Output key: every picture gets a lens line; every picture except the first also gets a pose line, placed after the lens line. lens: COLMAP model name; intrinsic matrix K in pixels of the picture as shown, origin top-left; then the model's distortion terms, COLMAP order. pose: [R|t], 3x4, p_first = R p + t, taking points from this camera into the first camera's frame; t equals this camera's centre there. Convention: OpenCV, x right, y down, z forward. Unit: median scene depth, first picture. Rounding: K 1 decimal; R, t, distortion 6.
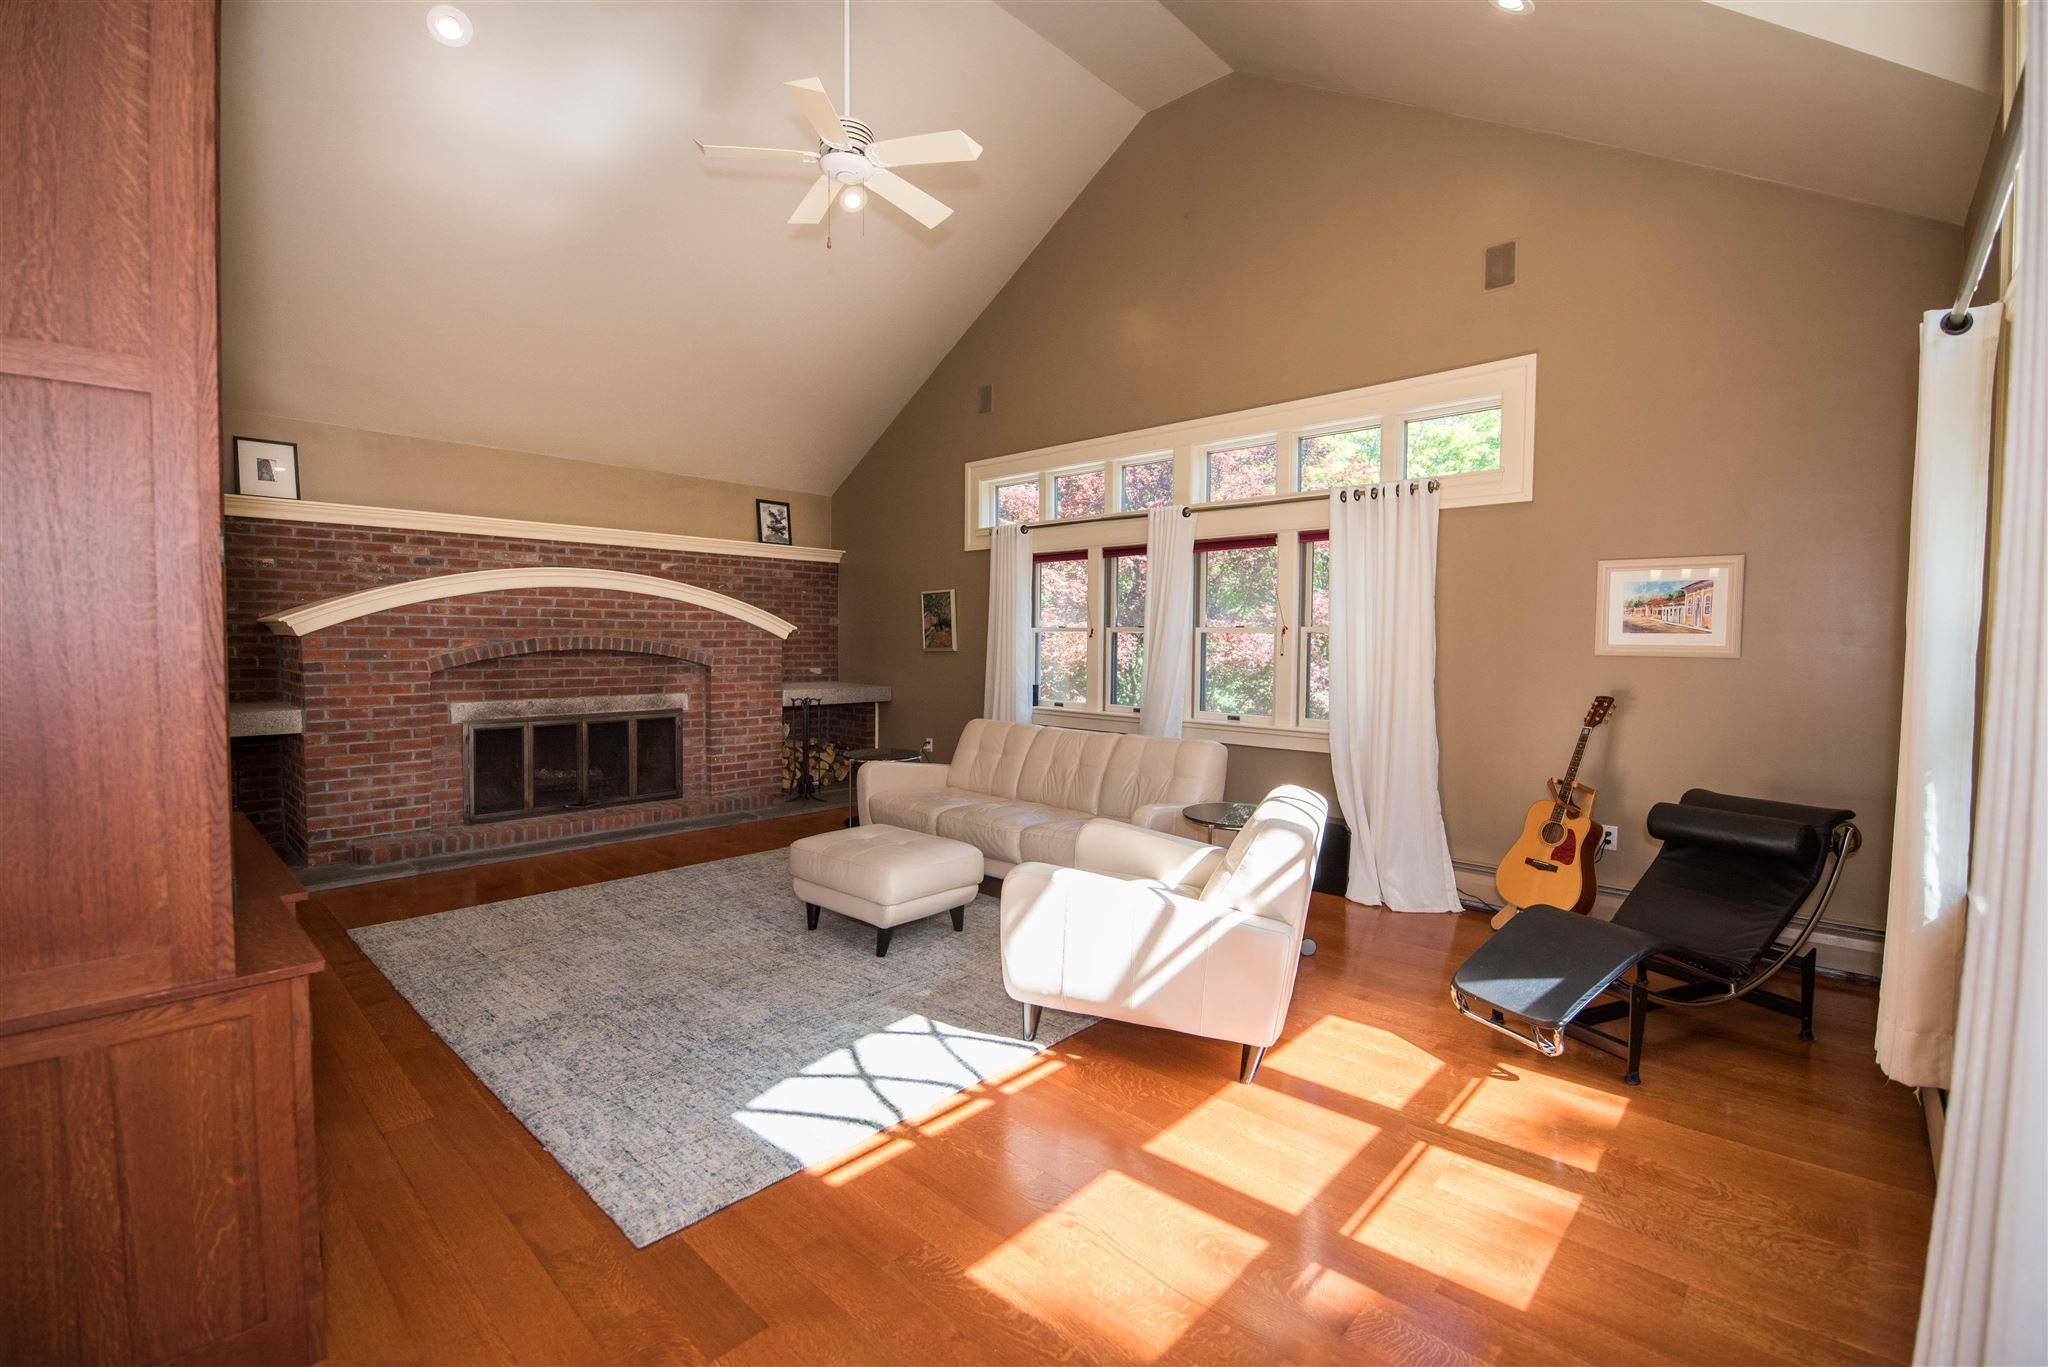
lens RADIAL K [[897.2, 0, 1041.3], [0, 897.2, 675.6], [0, 0, 1]] dist [-0.010840, -0.004667]
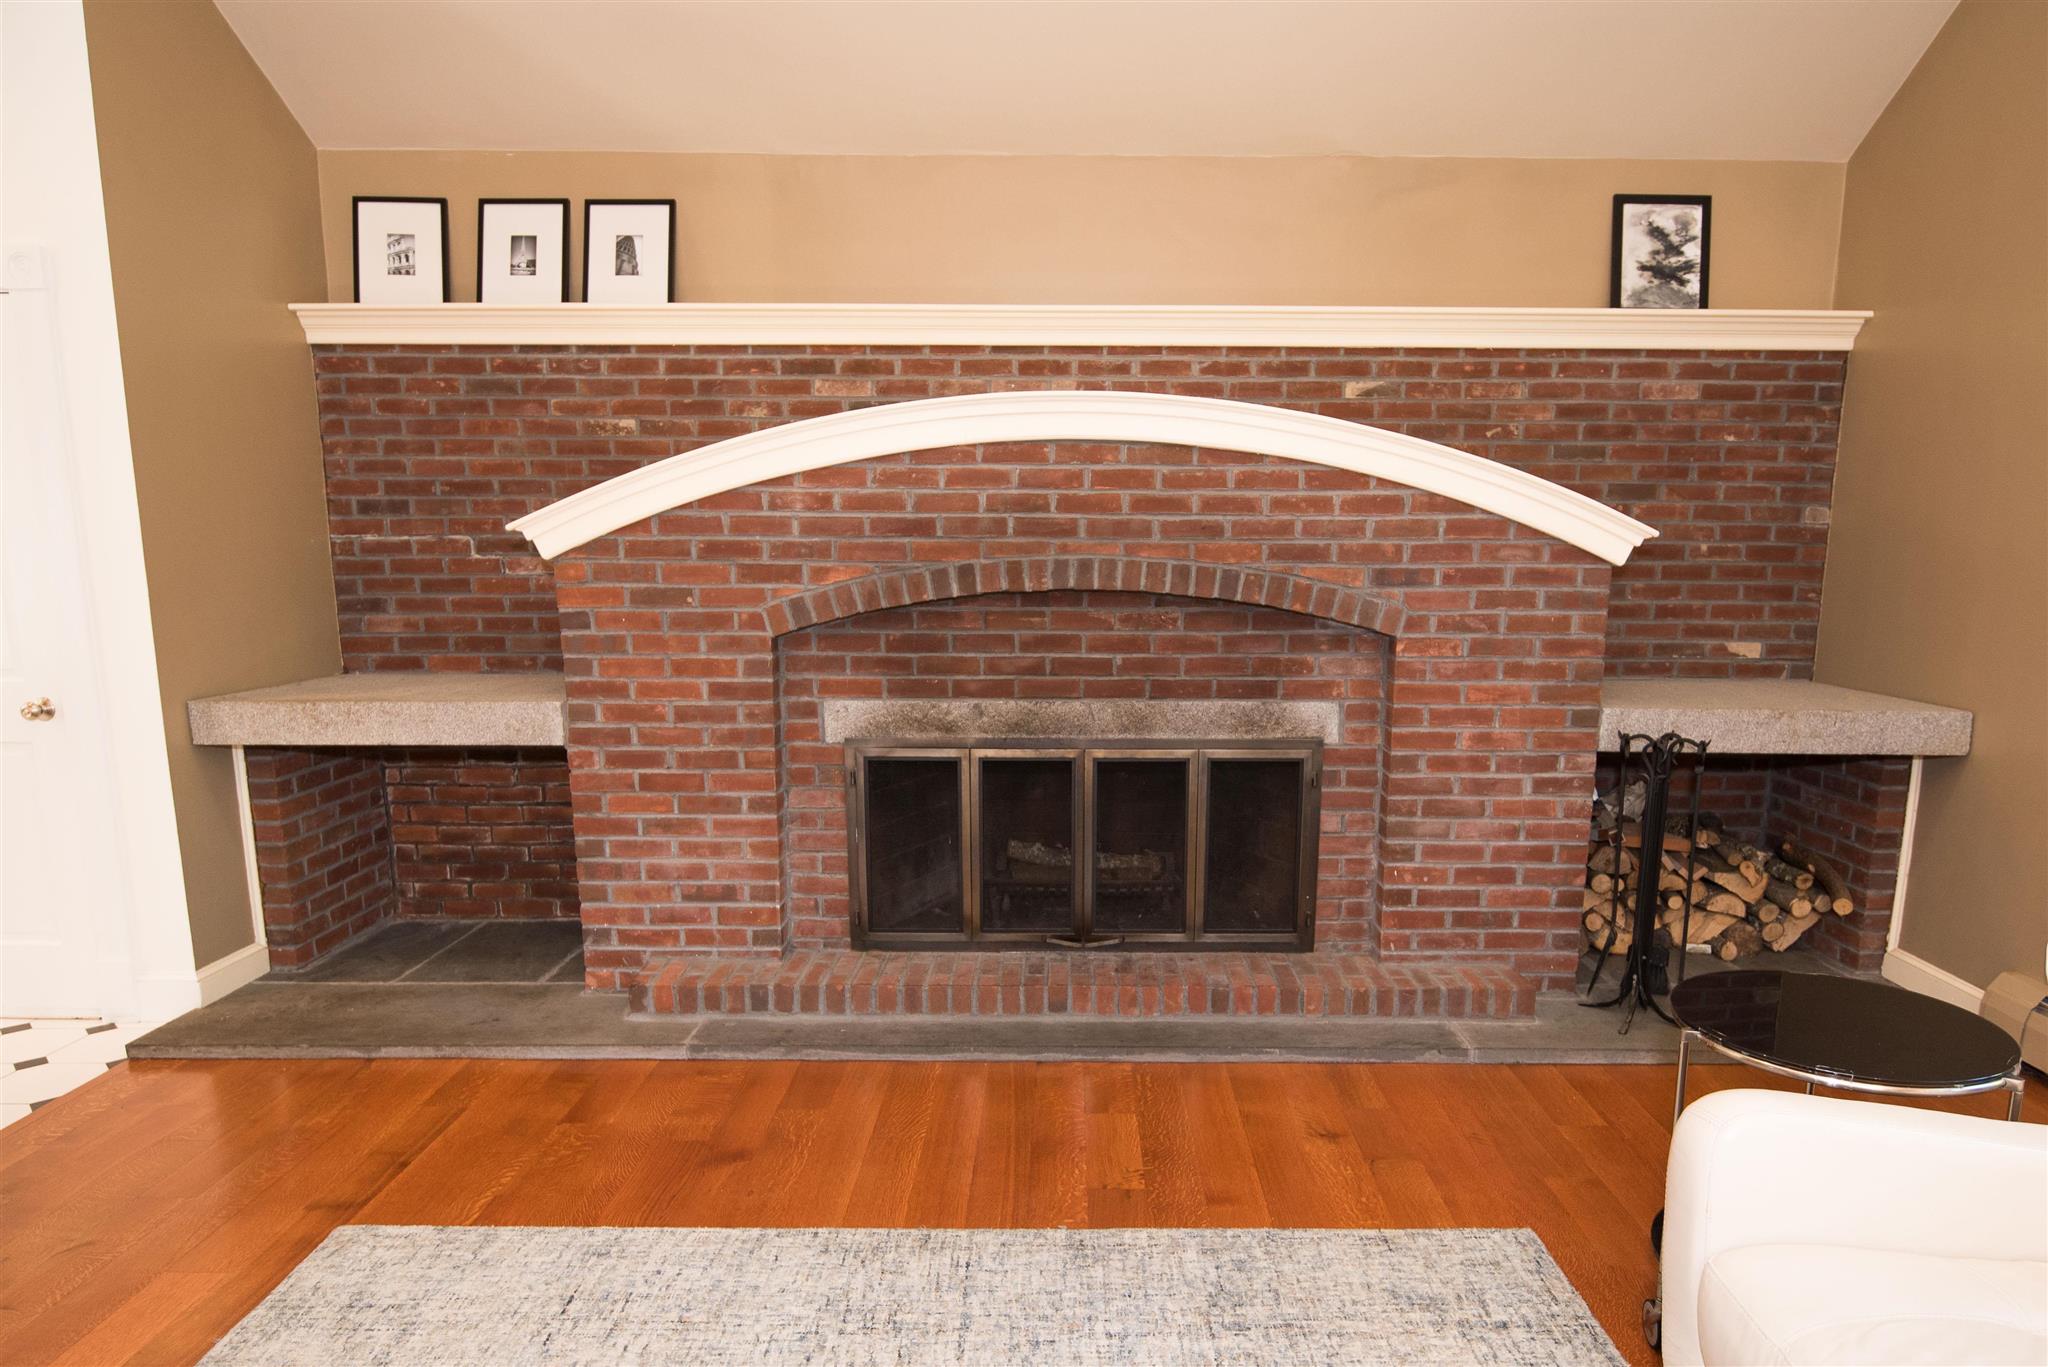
lens RADIAL K [[1248.1, 0, 1062.0], [0, 1248.1, 781.5], [0, 0, 1]] dist [-0.007279, -0.001286]
pose [[0.672067, 0.126674, -0.729575, -0.077250], [-0.029322, 0.989039, 0.144714, -0.025610], [0.739909, -0.075865, 0.668415, 0.615185]]
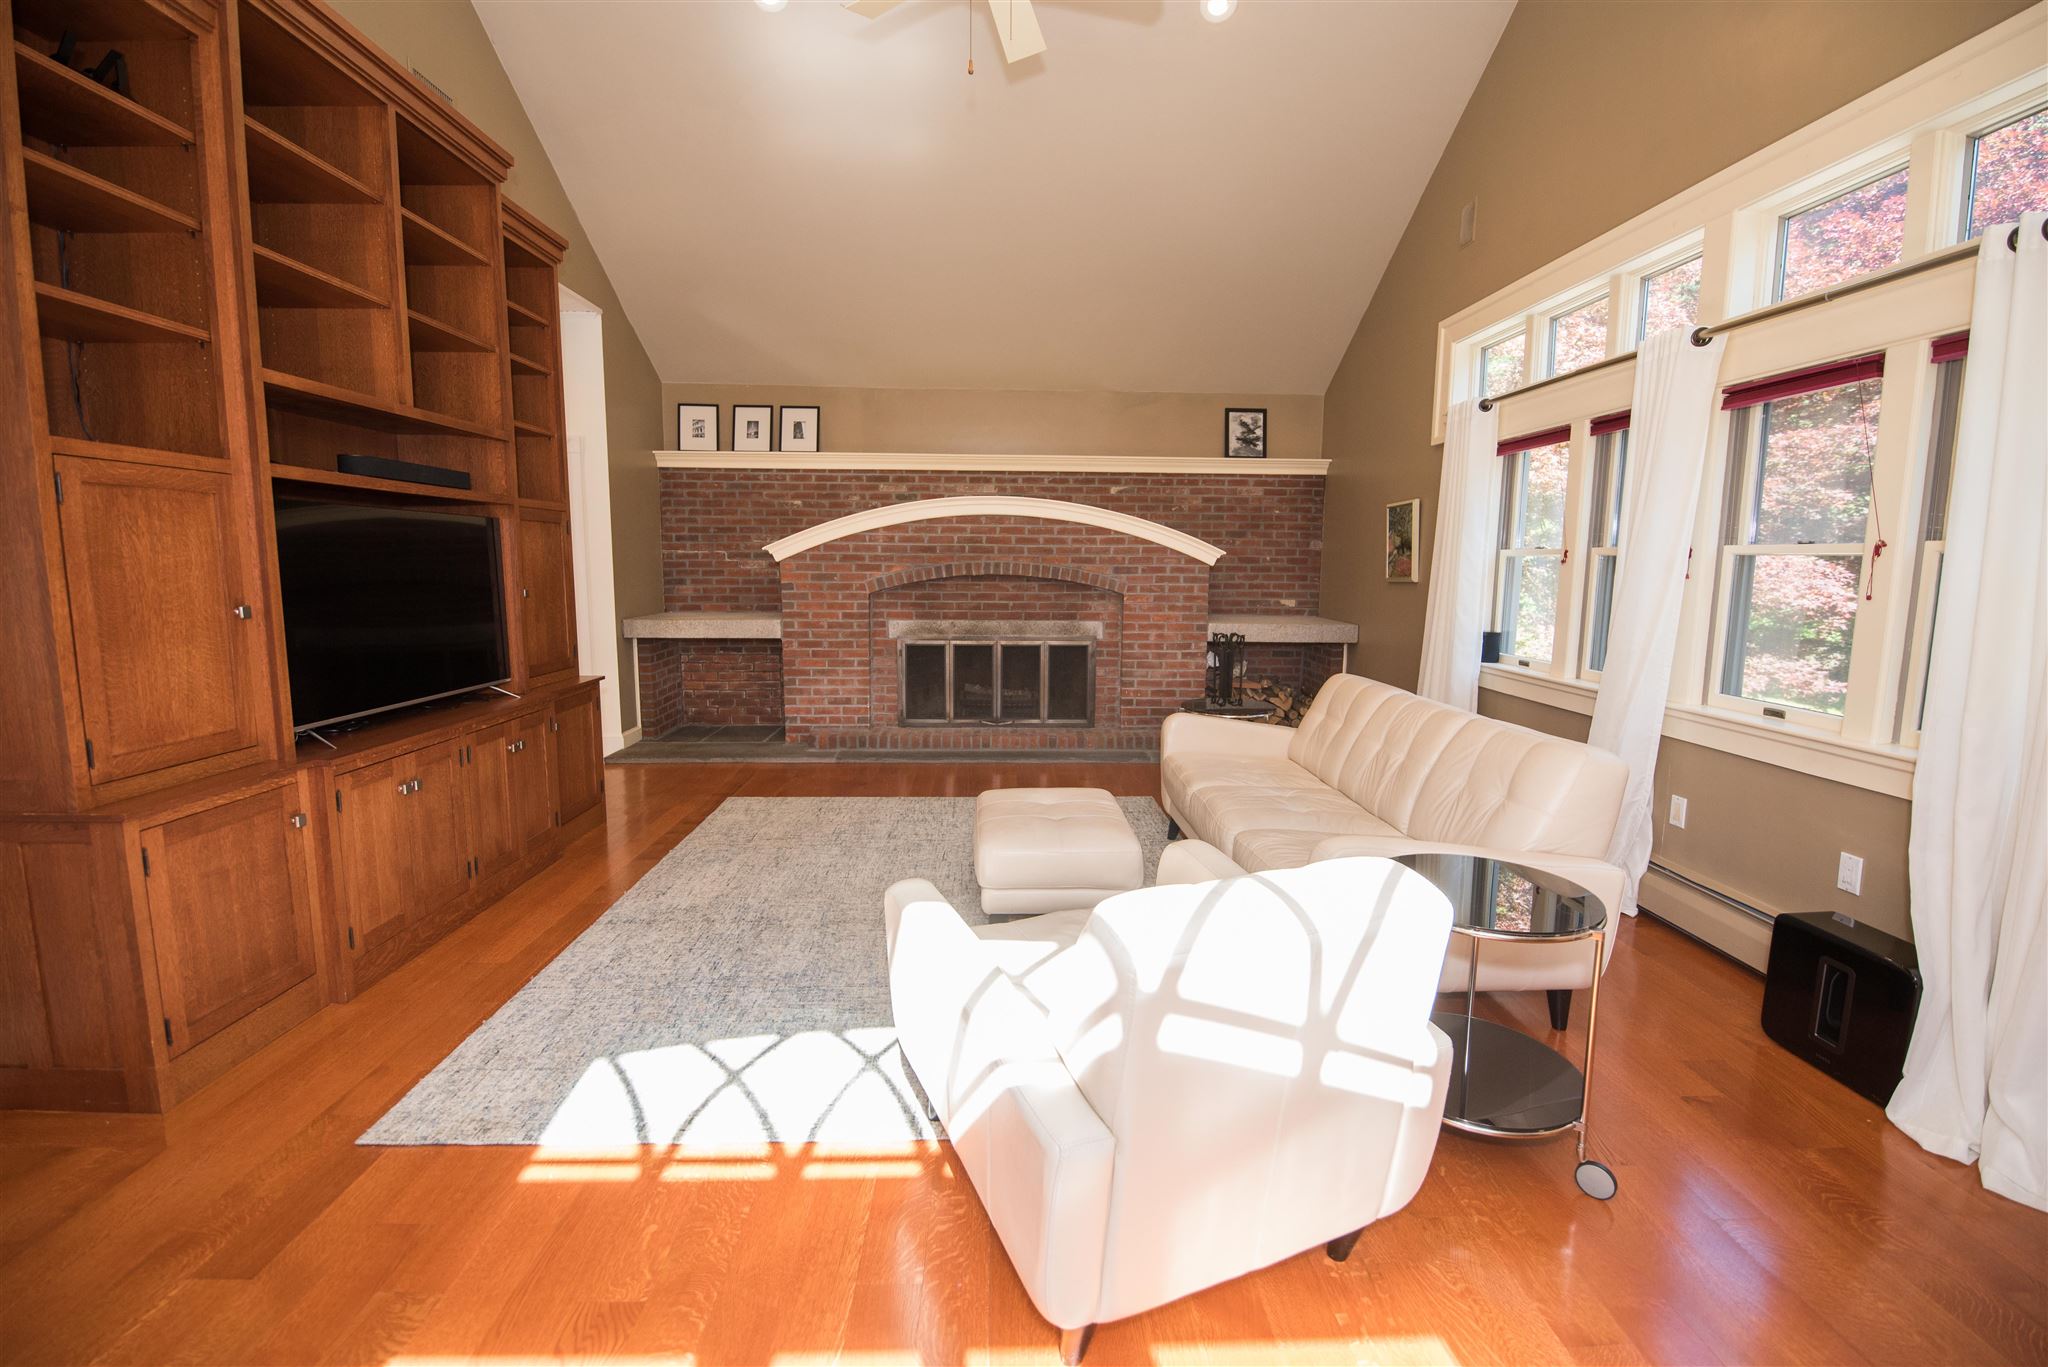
lens RADIAL K [[897.2, 0, 1023.5], [0, 897.2, 676.0], [0, 0, 1]] dist [-0.010840, -0.004667]
pose [[0.696660, 0.088887, -0.711873, 0.277822], [-0.032360, 0.995178, 0.092593, -0.009845], [0.716671, -0.041470, 0.696177, 0.301914]]
